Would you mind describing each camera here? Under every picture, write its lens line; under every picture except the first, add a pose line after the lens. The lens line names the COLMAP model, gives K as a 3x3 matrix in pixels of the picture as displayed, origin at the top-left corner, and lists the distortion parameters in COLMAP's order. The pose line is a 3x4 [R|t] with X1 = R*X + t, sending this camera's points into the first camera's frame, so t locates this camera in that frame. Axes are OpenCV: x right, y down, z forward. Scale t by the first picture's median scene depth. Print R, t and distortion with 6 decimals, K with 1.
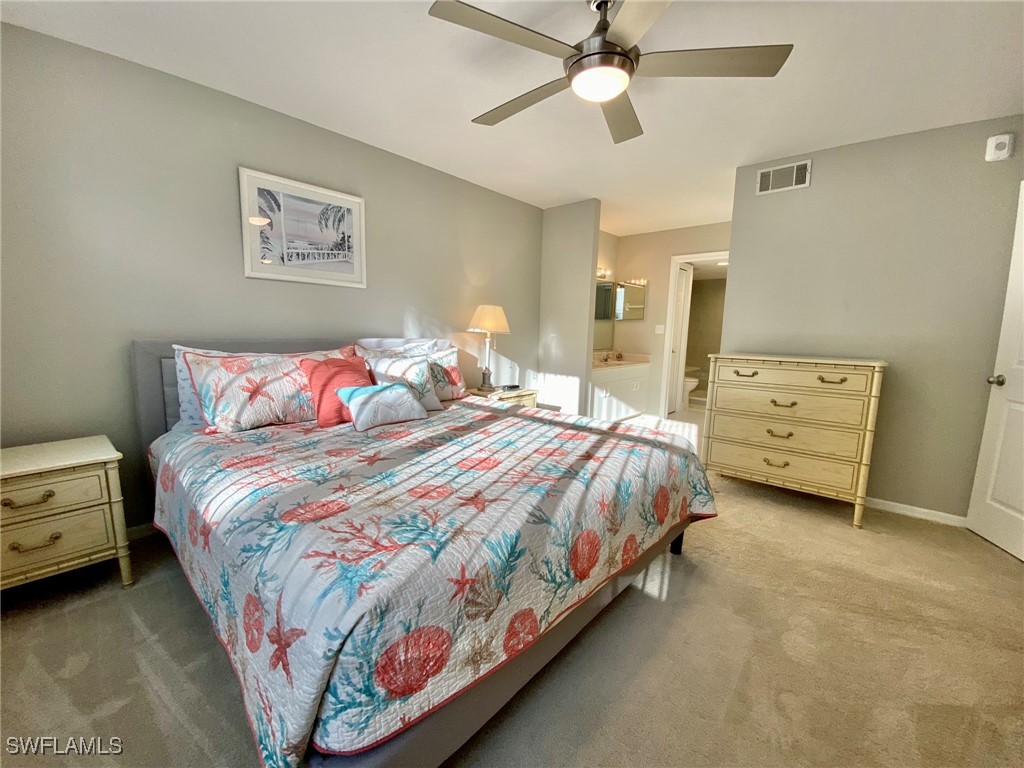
lens RADIAL K [[419.8, 0, 514.5], [0, 419.8, 386.3], [0, 0, 1]] dist [0.016086, -0.023604]
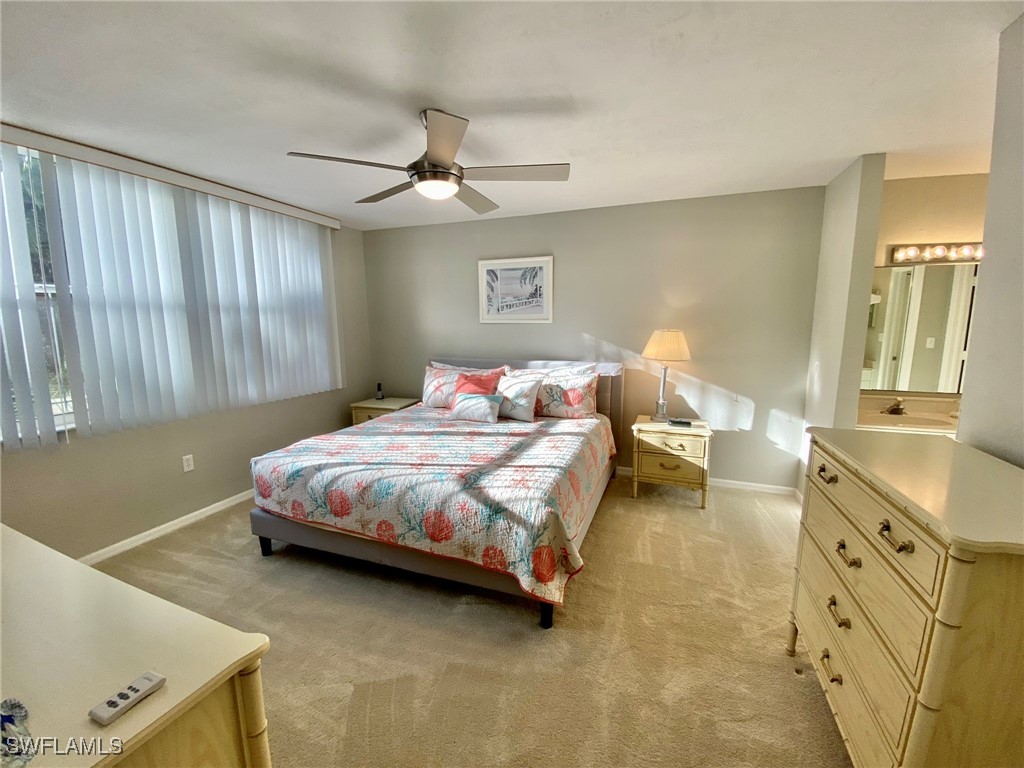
lens RADIAL K [[414.1, 0, 510.5], [0, 414.1, 386.1], [0, 0, 1]] dist [0.024967, -0.022763]
pose [[0.353069, 0.113128, -0.928733, 1.030591], [-0.113902, 0.990476, 0.077348, -0.152447], [0.928638, 0.078476, 0.362592, 0.527303]]
